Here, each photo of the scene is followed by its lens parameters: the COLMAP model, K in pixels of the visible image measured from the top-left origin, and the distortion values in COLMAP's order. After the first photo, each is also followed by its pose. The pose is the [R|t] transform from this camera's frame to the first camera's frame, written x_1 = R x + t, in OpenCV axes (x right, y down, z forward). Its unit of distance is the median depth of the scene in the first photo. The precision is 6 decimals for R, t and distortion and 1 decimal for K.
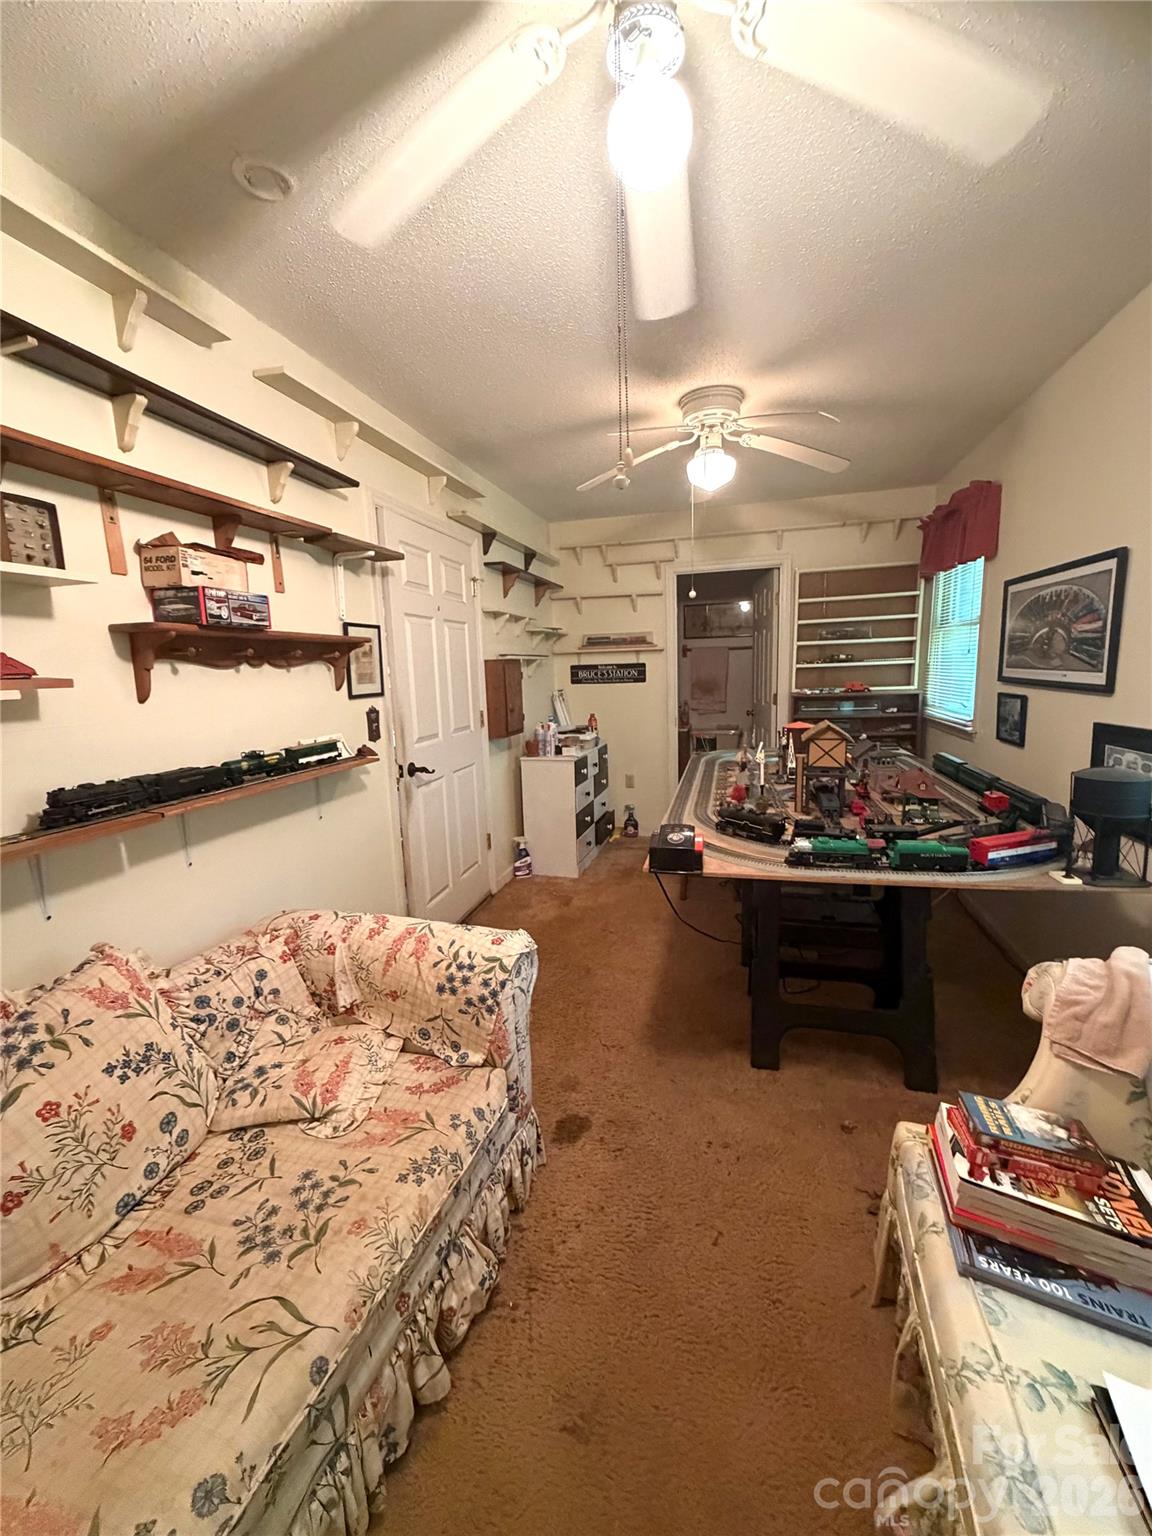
lens RADIAL K [[614.8, 0, 577.6], [0, 614.8, 767.2], [0, 0, 1]] dist [0.000236, 0.000007]
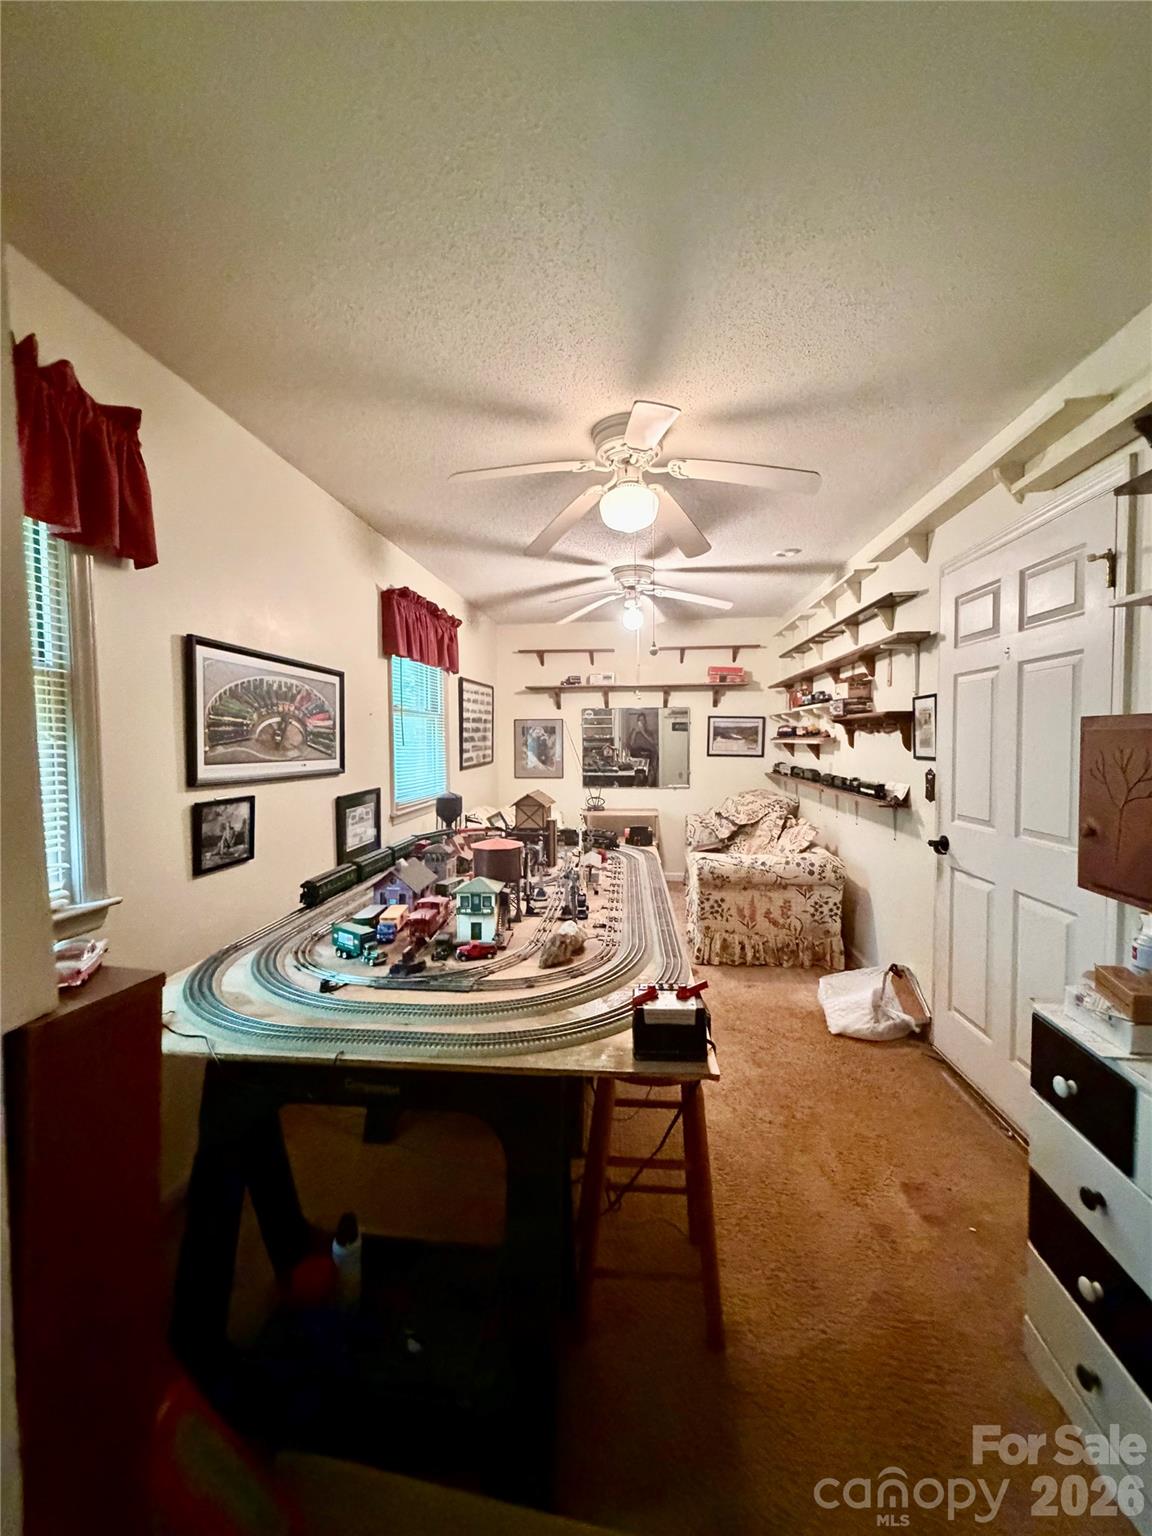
lens RADIAL K [[614.8, 0, 571.8], [0, 614.8, 766.2], [0, 0, 1]] dist [0.000236, 0.000007]
pose [[-0.984437, 0.045037, -0.169866, 0.505378], [0.008582, 0.977771, 0.209502, -0.358527], [0.175526, 0.204784, -0.962940, 2.058504]]
